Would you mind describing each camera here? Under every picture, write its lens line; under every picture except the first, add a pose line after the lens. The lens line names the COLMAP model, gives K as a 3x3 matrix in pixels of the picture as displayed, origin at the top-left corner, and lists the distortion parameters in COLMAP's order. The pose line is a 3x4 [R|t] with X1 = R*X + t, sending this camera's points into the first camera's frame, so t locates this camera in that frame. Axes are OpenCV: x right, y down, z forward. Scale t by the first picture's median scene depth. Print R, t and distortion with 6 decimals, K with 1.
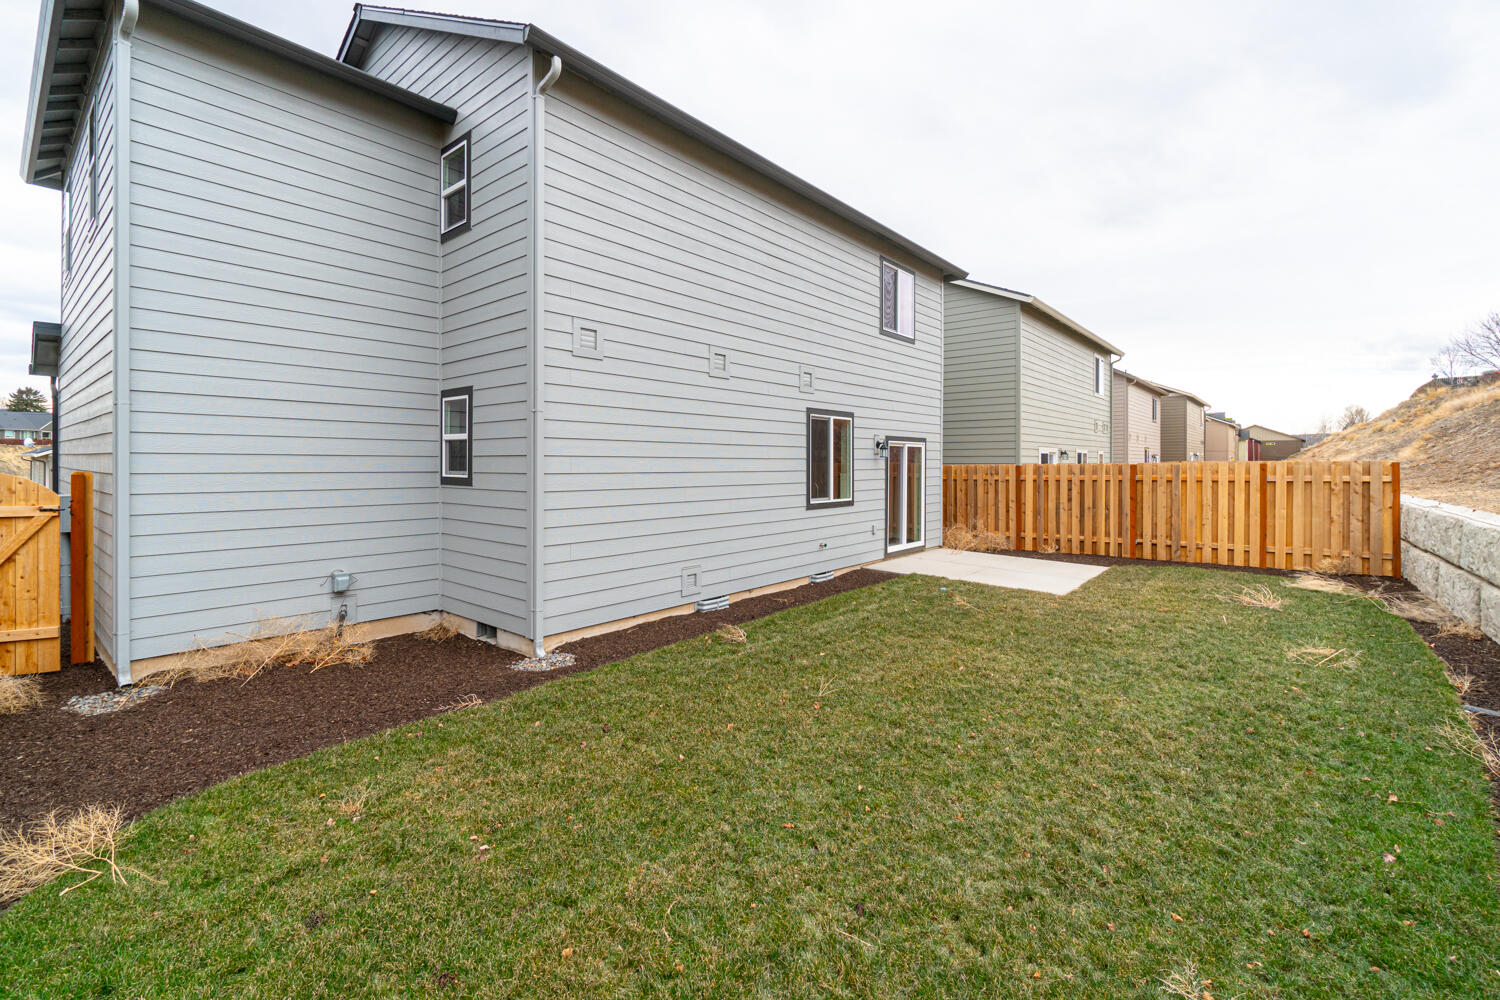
lens RADIAL K [[651.0, 0, 753.8], [0, 651.0, 470.5], [0, 0, 1]] dist [-0.001048, 0.000001]
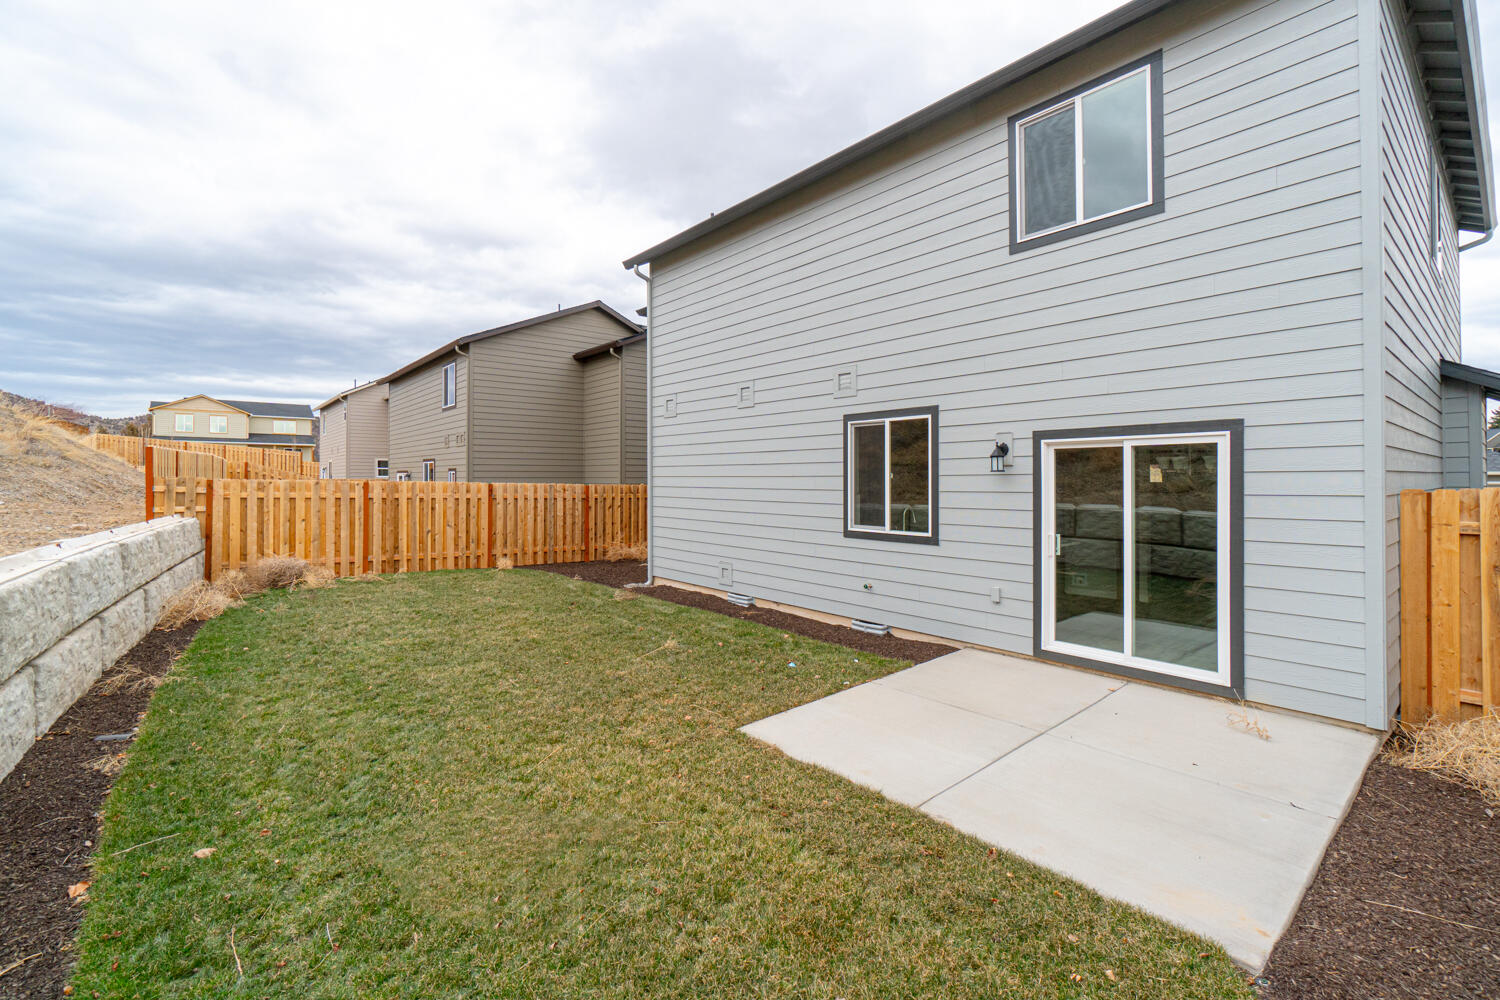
lens RADIAL K [[651.0, 0, 753.8], [0, 651.0, 470.5], [0, 0, 1]] dist [-0.001048, 0.000001]
pose [[-0.167892, -0.006989, -0.985781, 0.925789], [-0.004736, 0.999969, -0.006283, -0.019208], [0.985794, 0.003613, -0.167920, 1.023141]]
